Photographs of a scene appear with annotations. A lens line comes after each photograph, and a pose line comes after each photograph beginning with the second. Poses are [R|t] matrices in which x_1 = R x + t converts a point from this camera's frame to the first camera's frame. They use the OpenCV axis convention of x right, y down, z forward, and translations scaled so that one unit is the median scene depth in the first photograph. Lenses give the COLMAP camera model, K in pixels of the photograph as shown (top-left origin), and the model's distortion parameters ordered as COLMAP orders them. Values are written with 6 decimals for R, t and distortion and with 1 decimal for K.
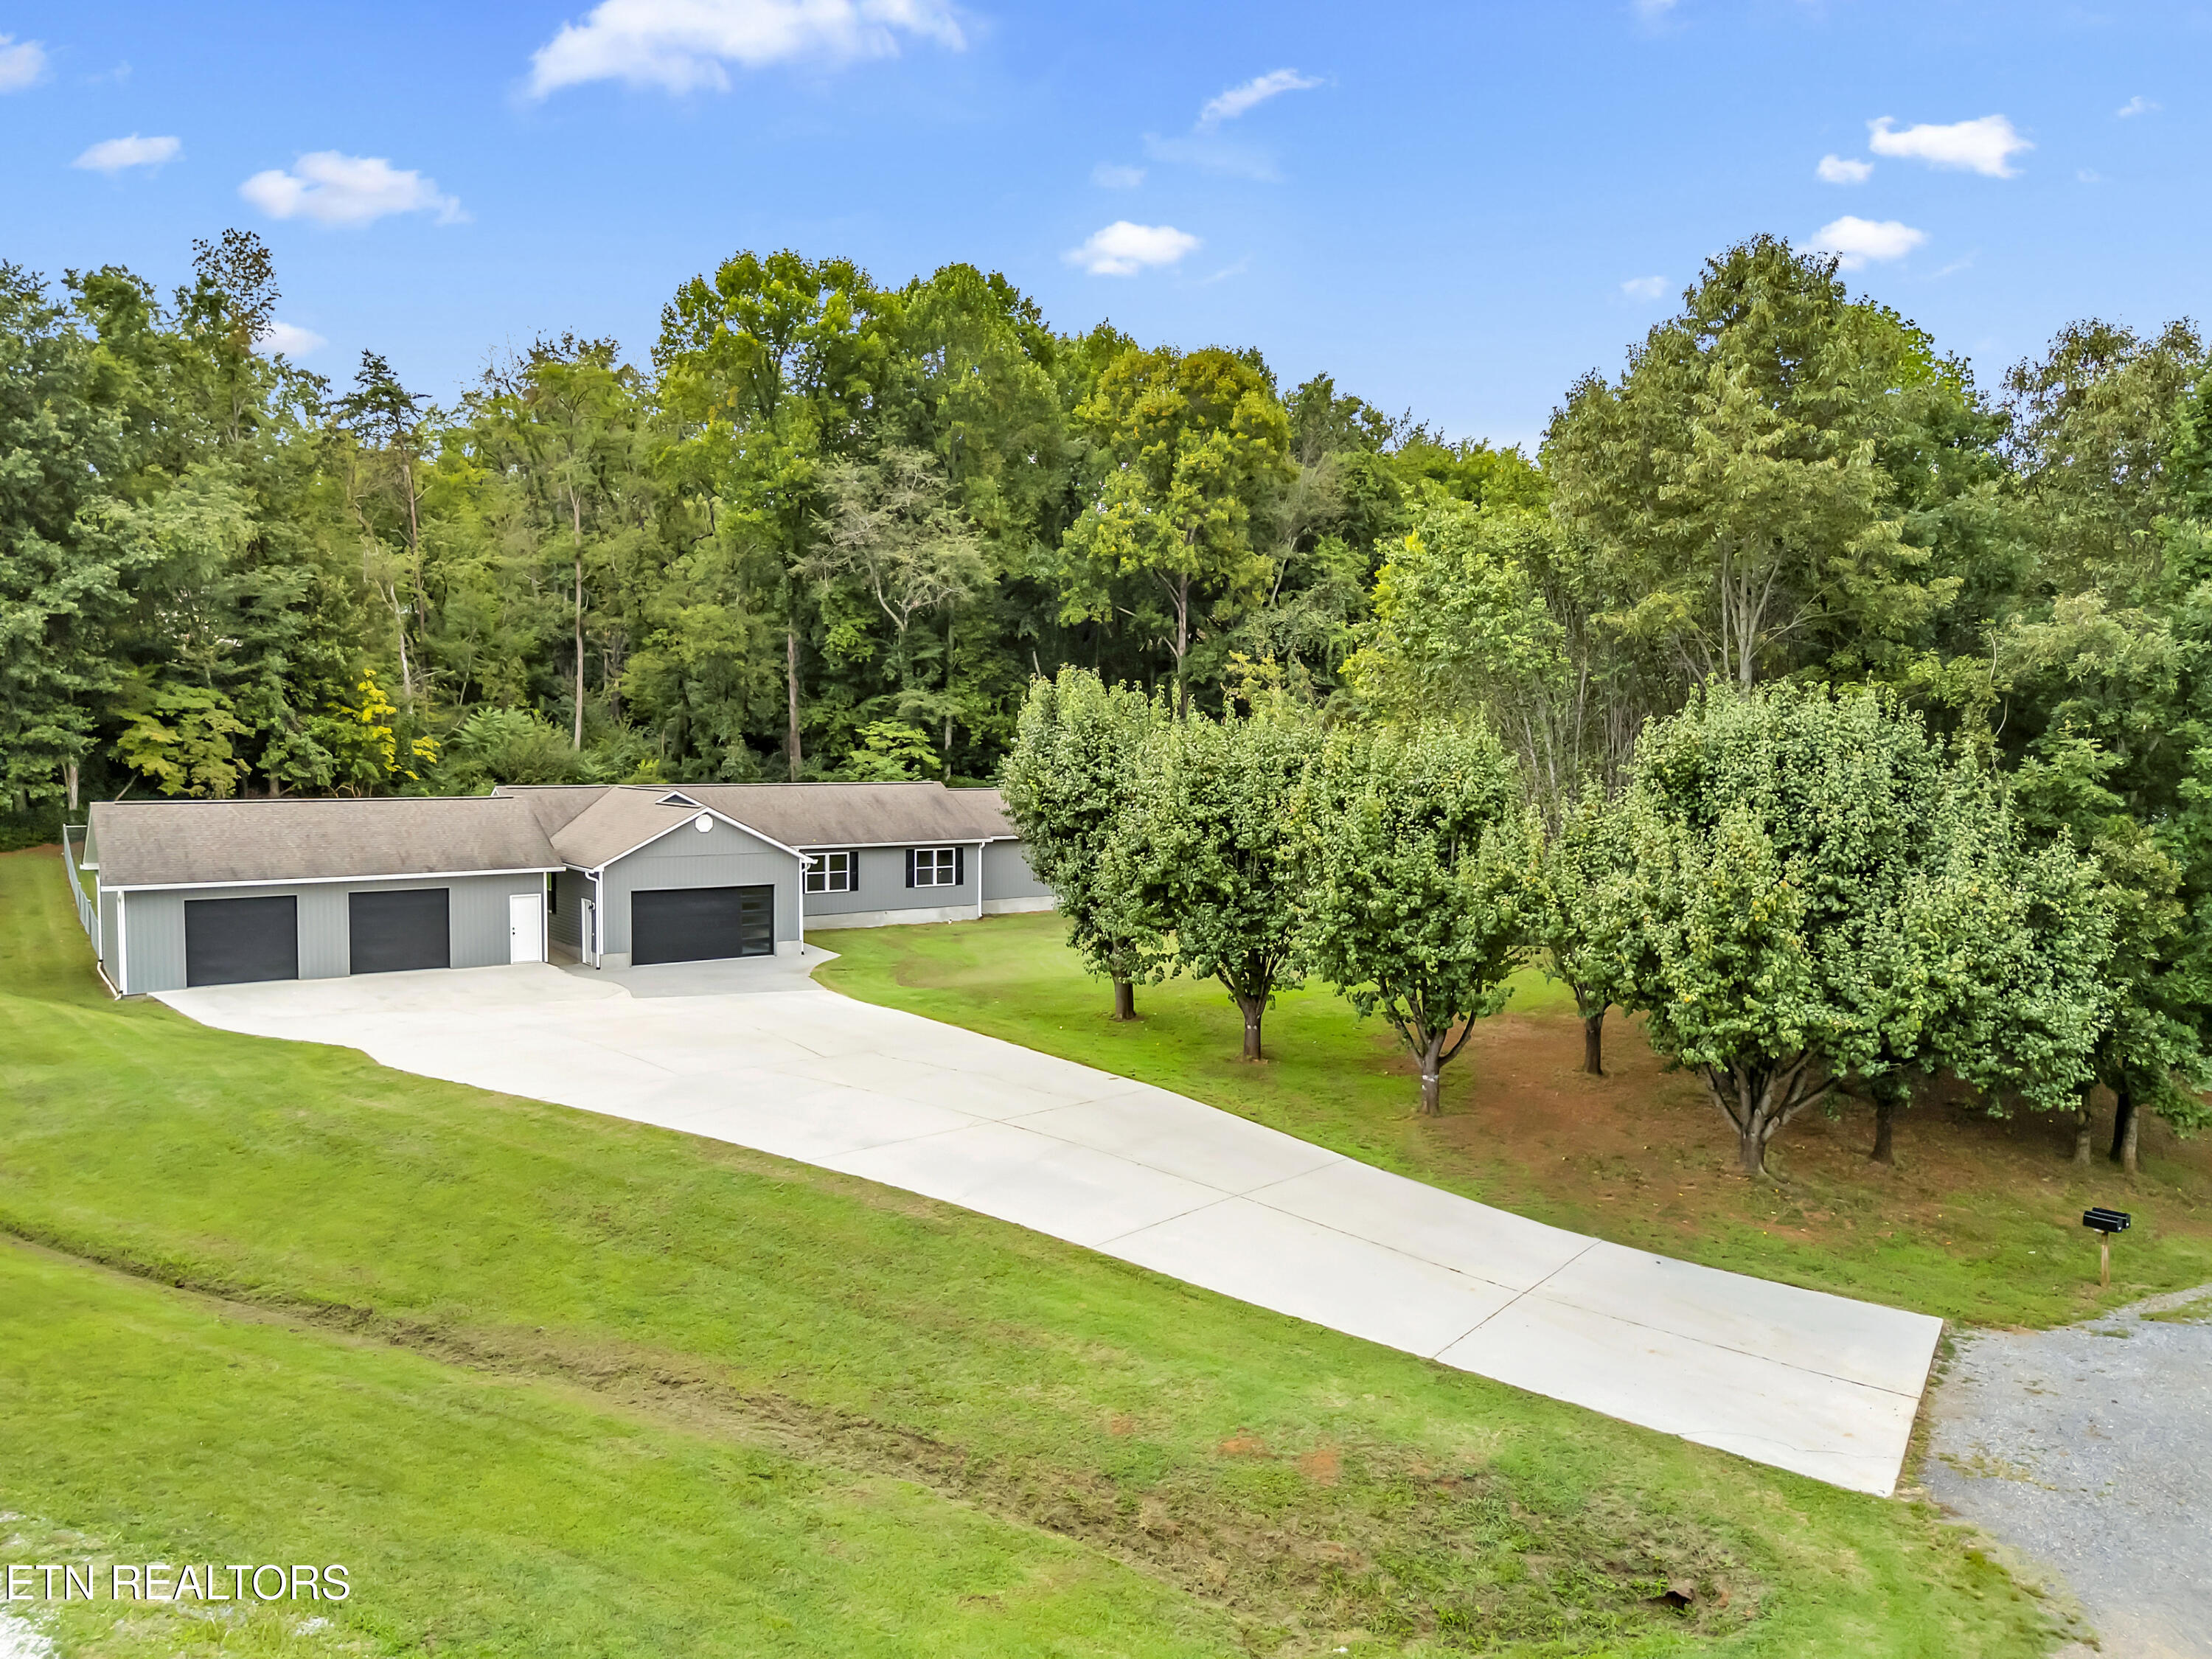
lens RADIAL K [[1623.6, 0, 1115.4], [0, 1623.6, 829.2], [0, 0, 1]] dist [0.080641, -0.081398]
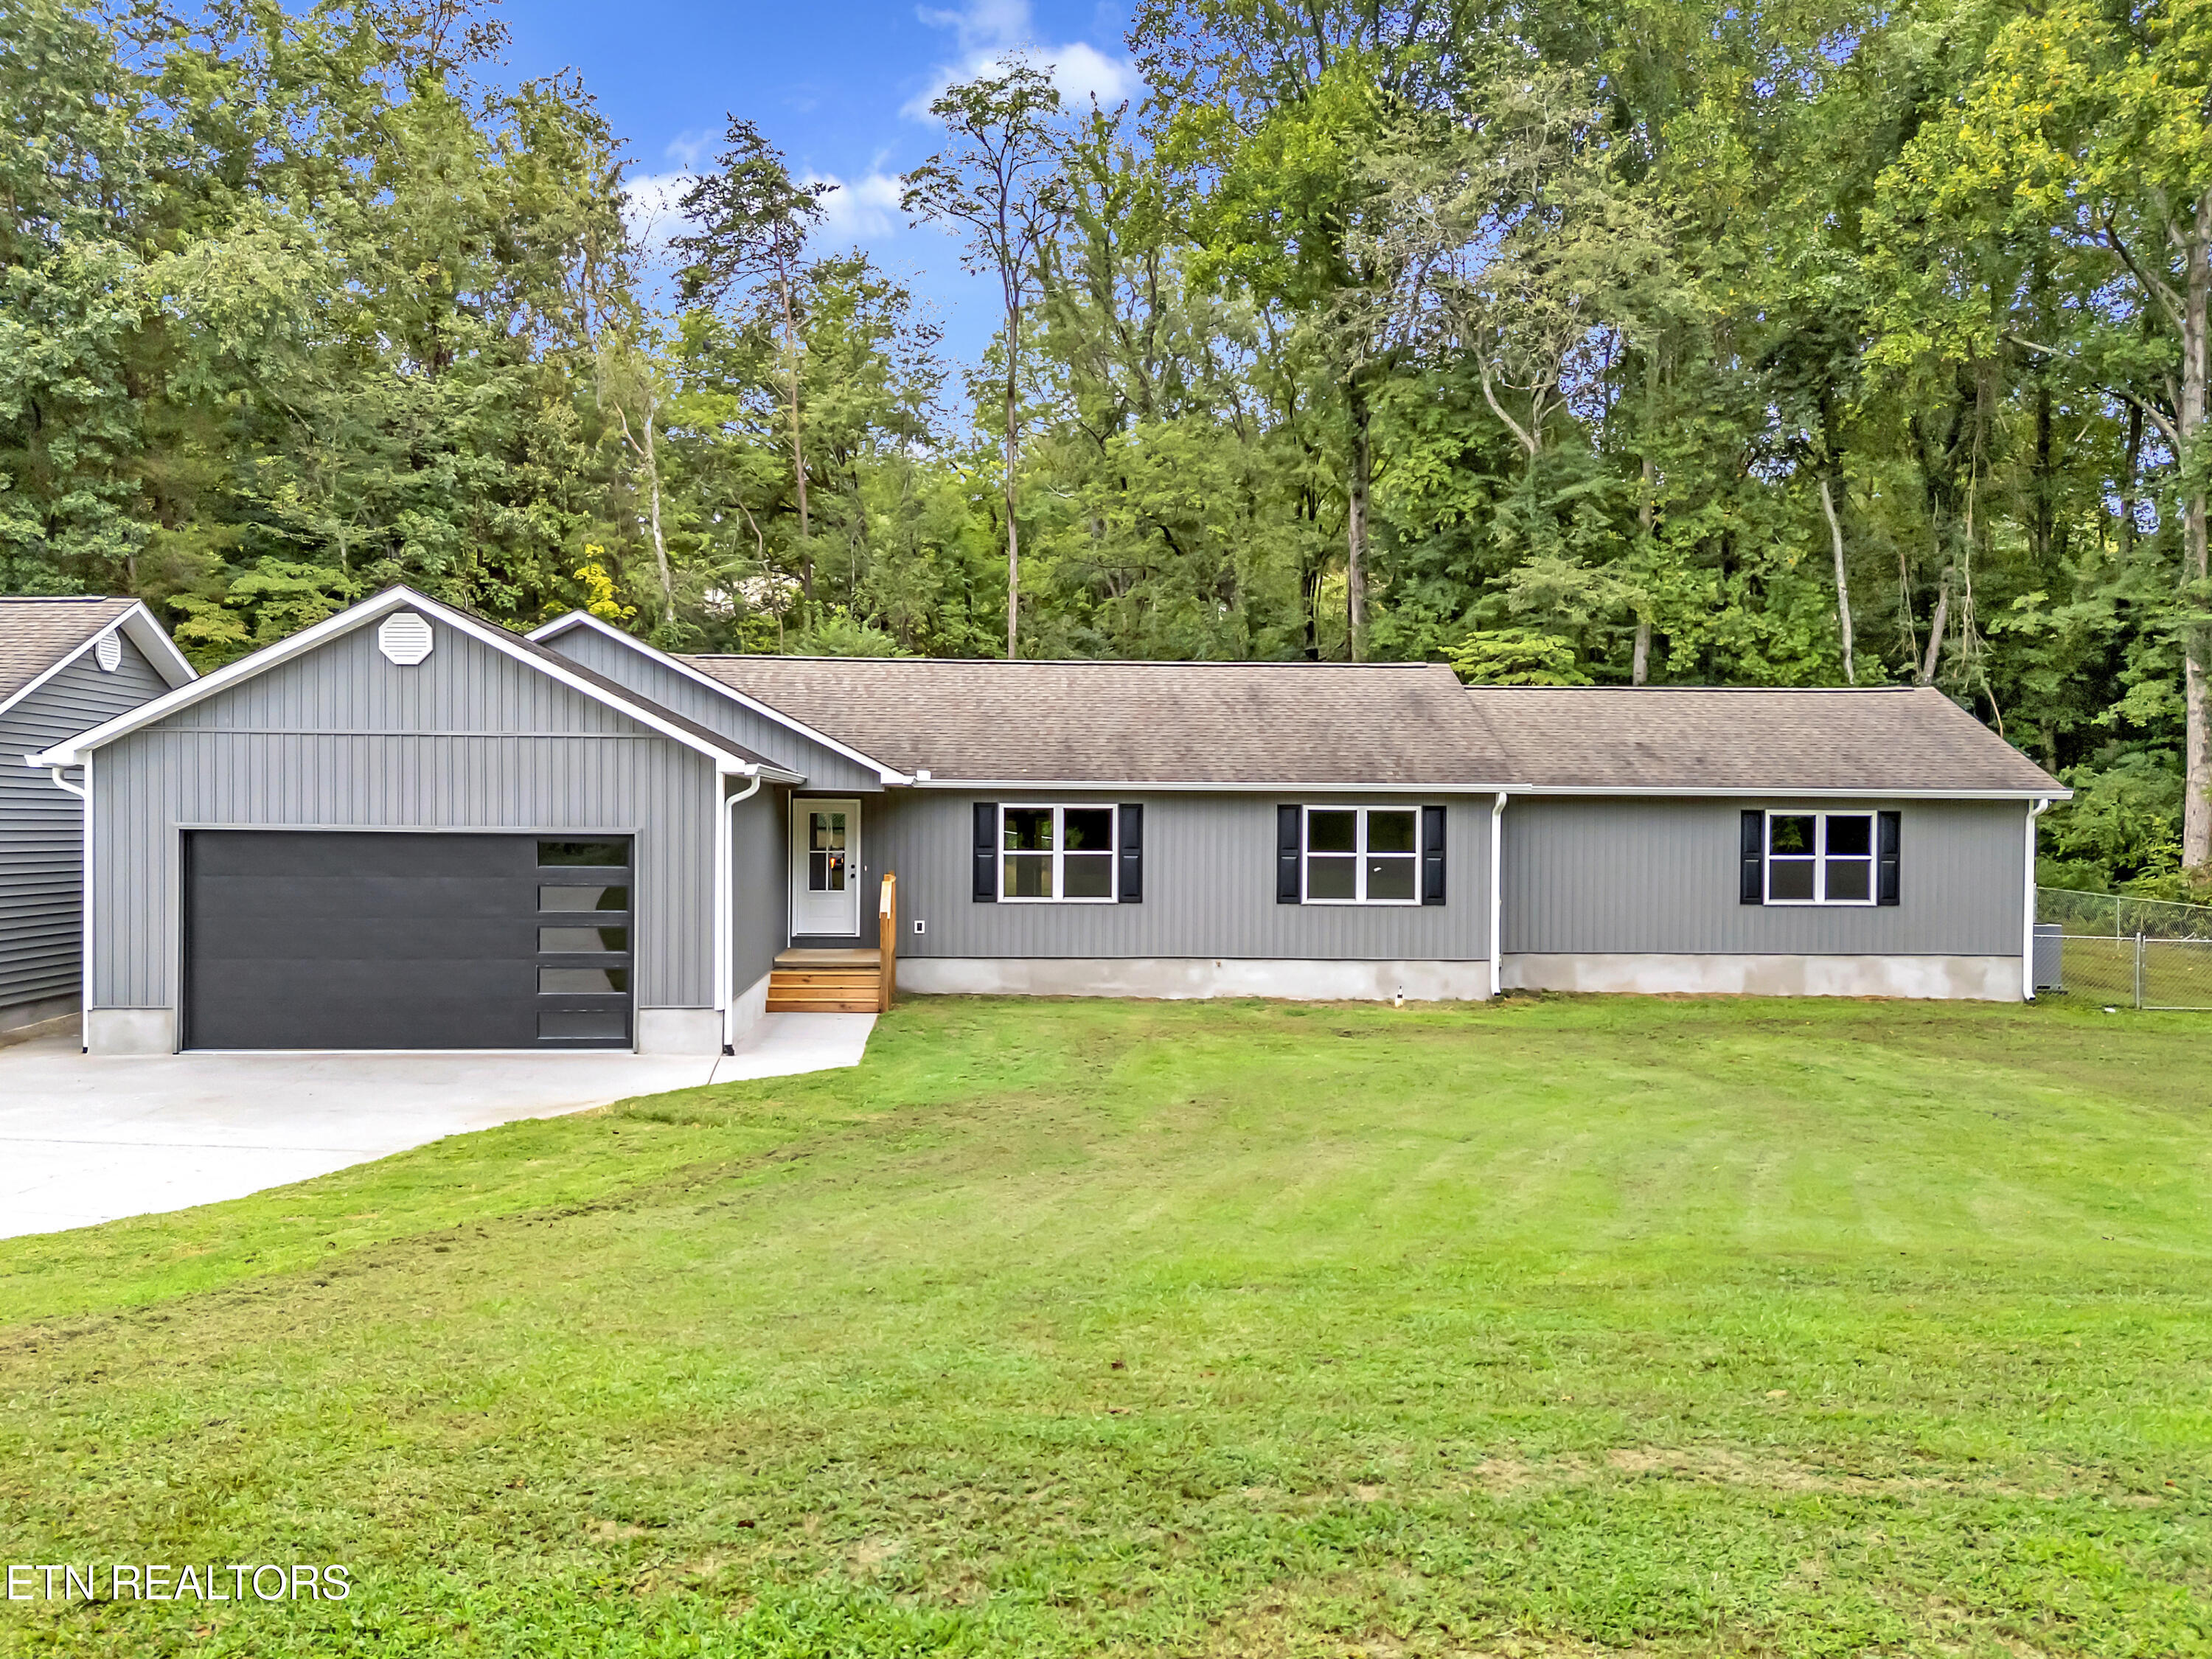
lens RADIAL K [[1642.9, 0, 1066.2], [0, 1642.9, 853.7], [0, 0, 1]] dist [0.059970, -0.034332]
pose [[0.845017, 0.009064, -0.534663, 0.036932], [-0.031813, 0.998938, -0.033344, 0.037770], [0.533793, 0.045185, 0.844407, 0.624891]]
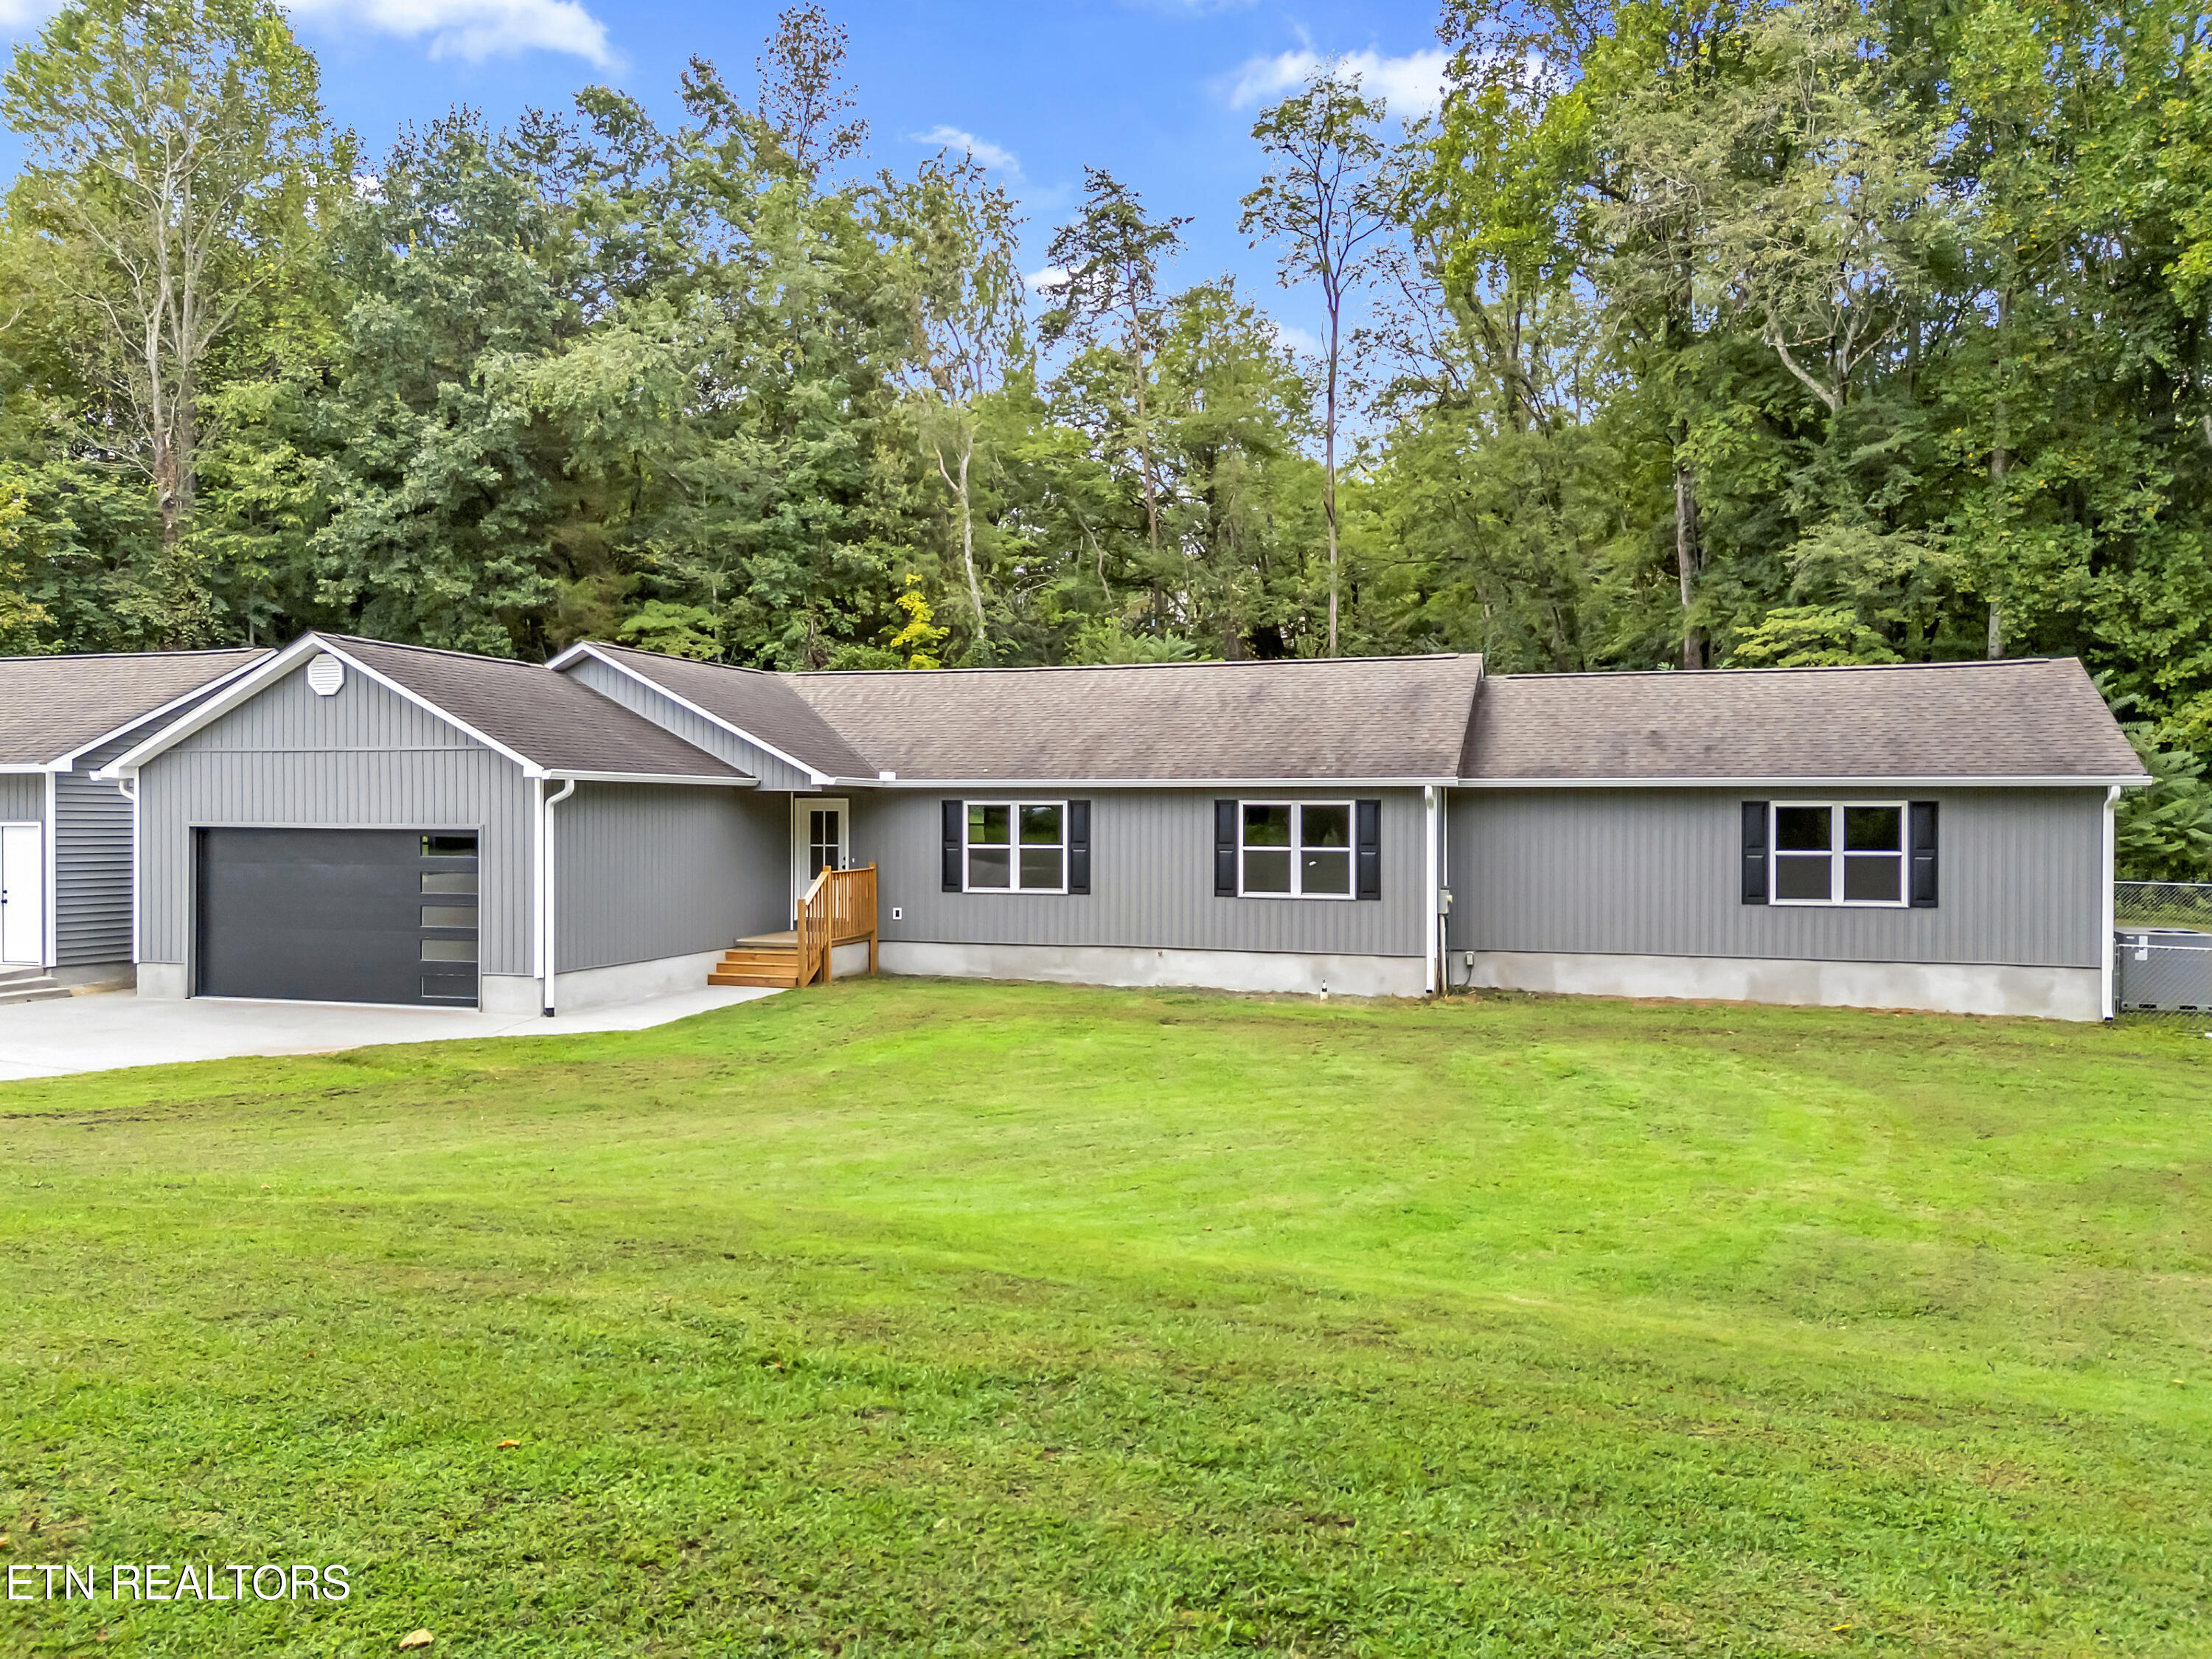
lens RADIAL K [[1634.8, 0, 1143.5], [0, 1634.8, 822.7], [0, 0, 1]] dist [0.086911, -0.071464]
pose [[0.607314, -0.003649, -0.794454, 0.173894], [-0.043425, 0.998342, -0.037781, 0.033037], [0.793275, 0.057444, 0.606148, 0.722512]]
